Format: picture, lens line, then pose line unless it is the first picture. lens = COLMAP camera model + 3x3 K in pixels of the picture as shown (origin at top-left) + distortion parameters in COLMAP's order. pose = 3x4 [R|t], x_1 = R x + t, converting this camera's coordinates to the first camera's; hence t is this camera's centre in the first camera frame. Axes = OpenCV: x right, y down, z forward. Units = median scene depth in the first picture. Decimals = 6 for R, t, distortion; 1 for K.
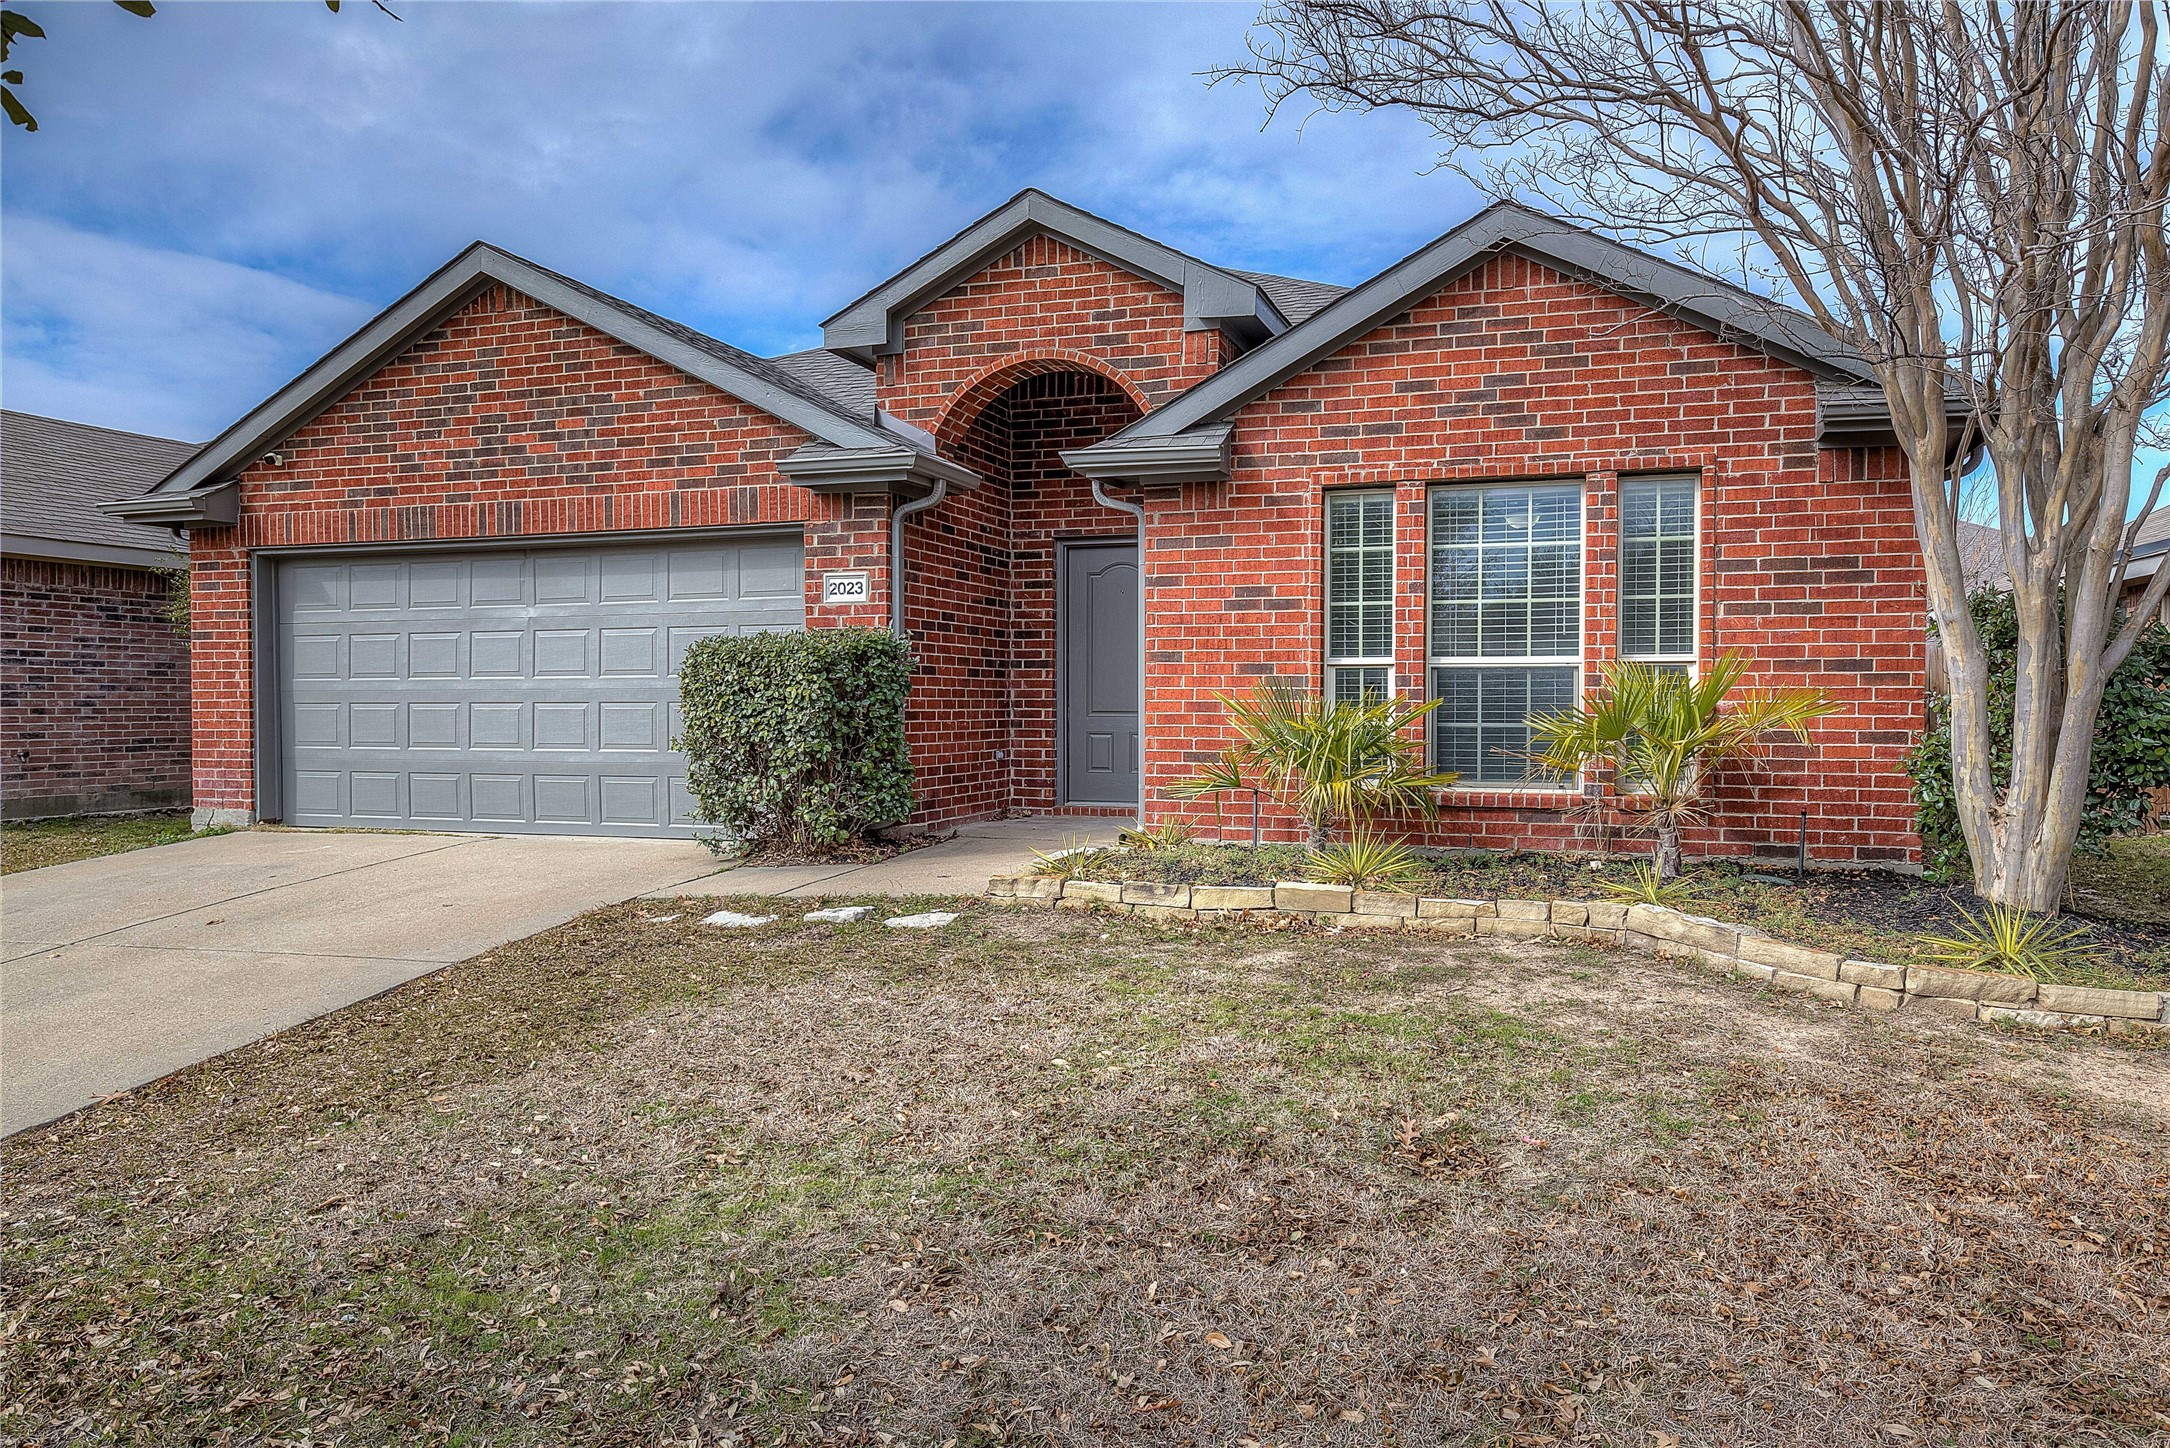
lens RADIAL K [[1457.5, 0, 1091.1], [0, 1457.5, 730.8], [0, 0, 1]] dist [-0.008598, 0.000291]
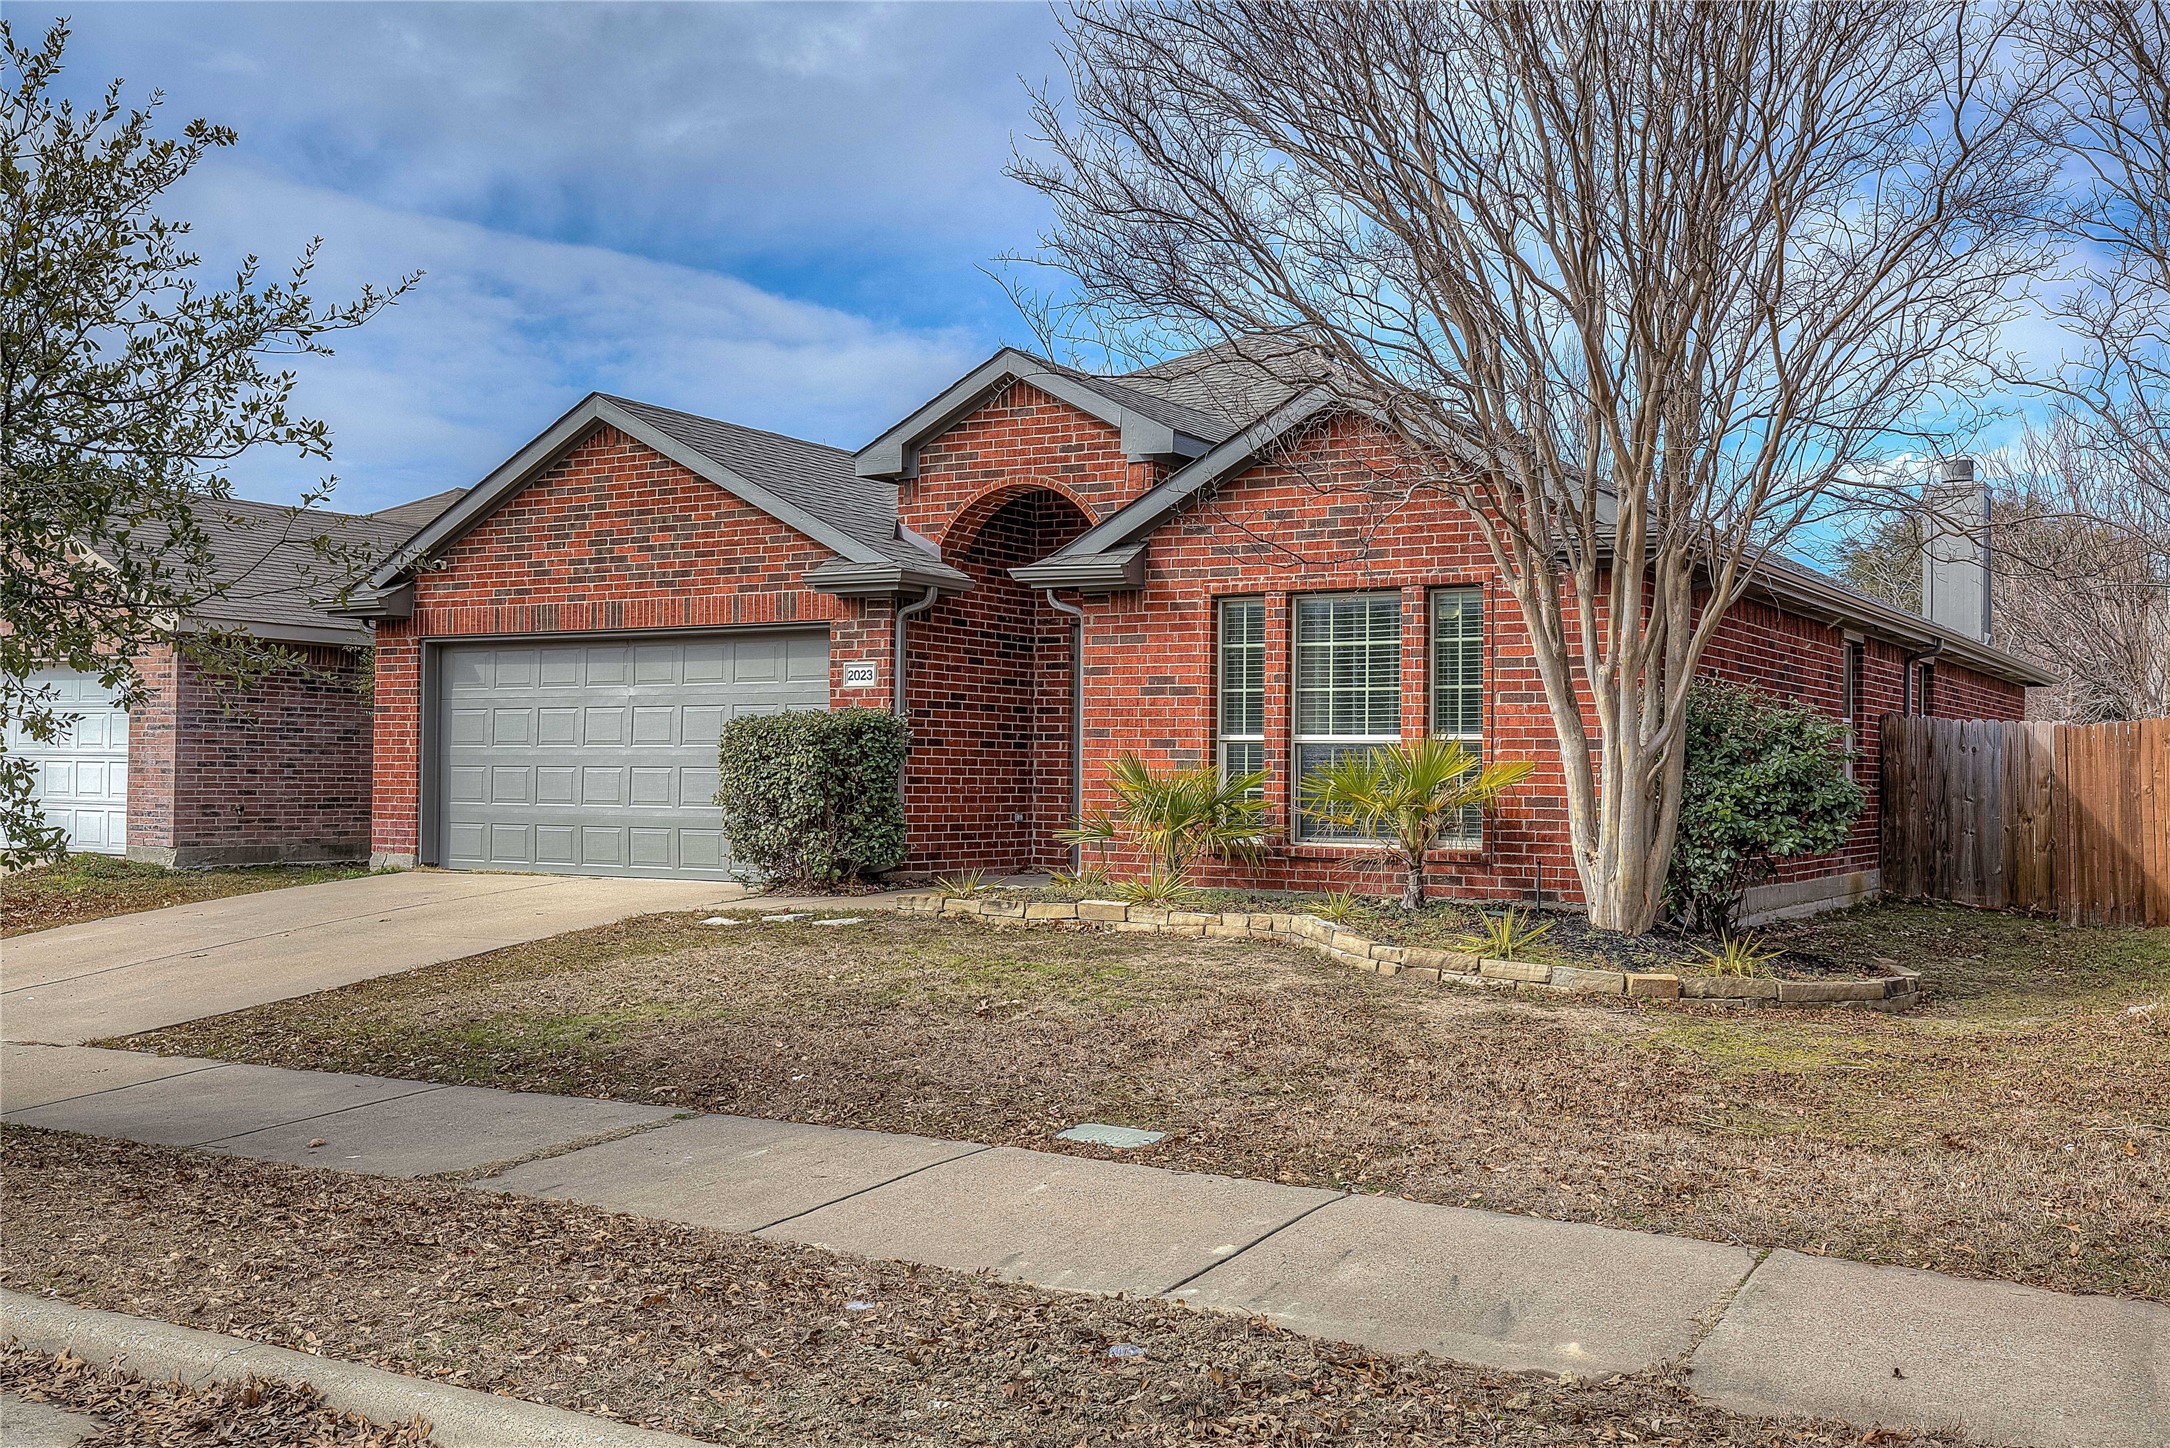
lens RADIAL K [[2068.1, 0, 1084.7], [0, 2068.1, 718.2], [0, 0, 1]] dist [-0.022085, 0.000000]
pose [[0.976014, 0.003616, -0.217680, 0.389227], [-0.014320, 0.998763, -0.047616, 0.017923], [0.217238, 0.049591, 0.974858, -0.640219]]
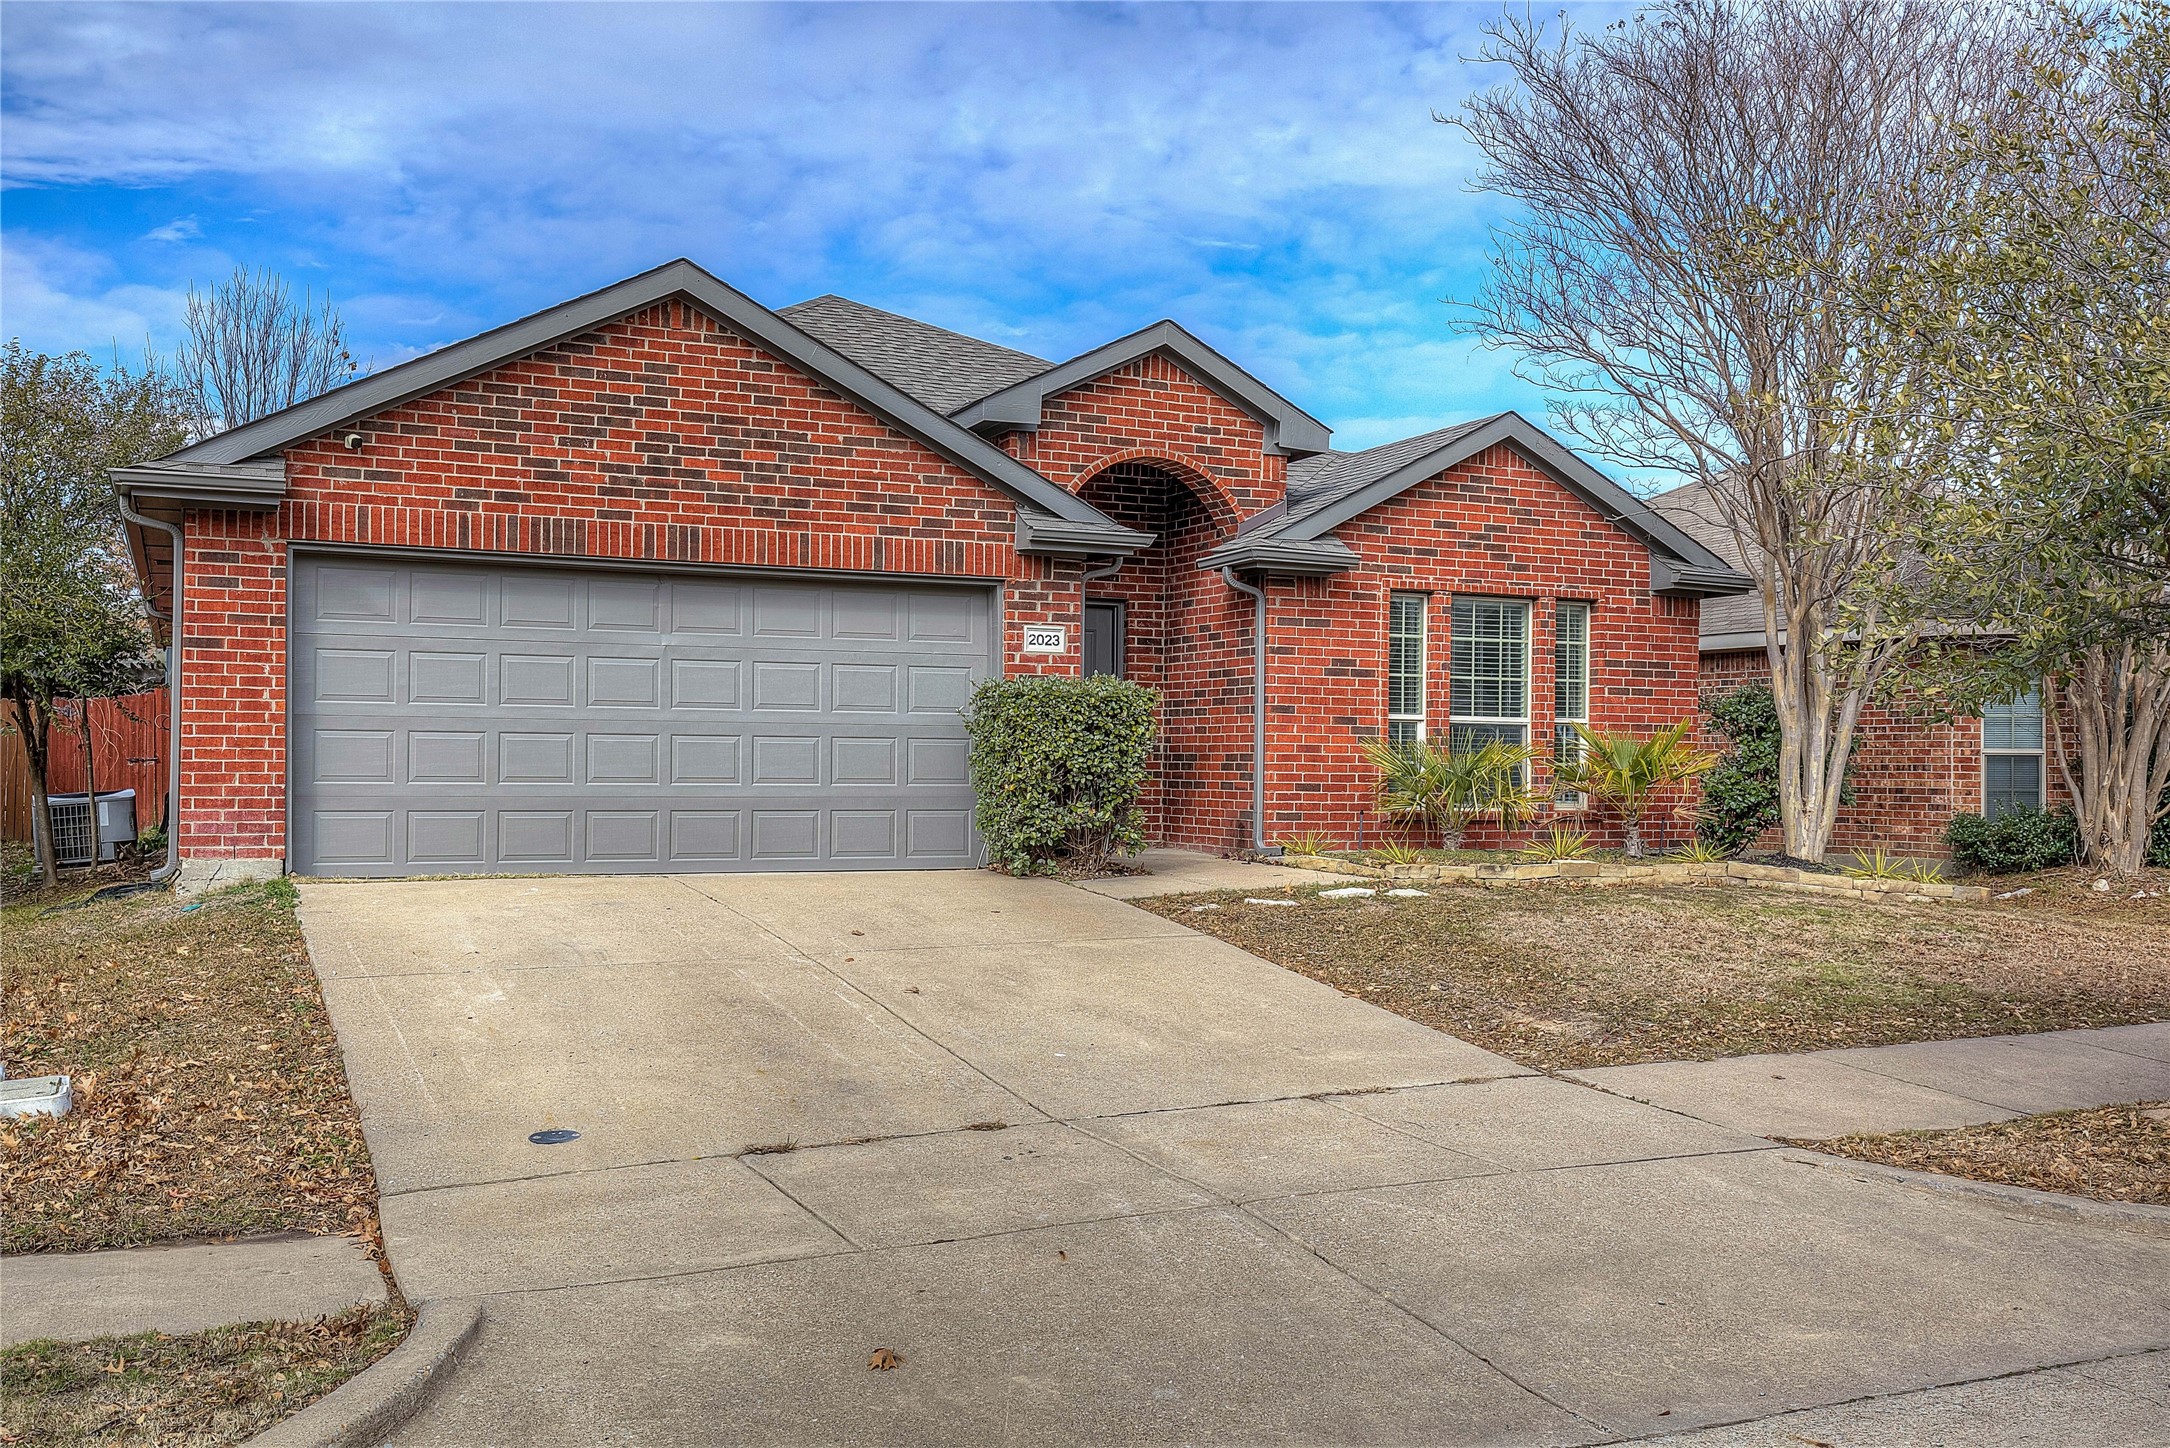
lens RADIAL K [[2014.2, 0, 1089.2], [0, 2014.2, 730.7], [0, 0, 1]] dist [-0.010421, 0.000000]
pose [[0.727674, 0.020204, 0.685625, -1.207778], [0.002228, 0.999491, -0.031818, 0.022832], [-0.685919, 0.024681, 0.727259, -0.163187]]
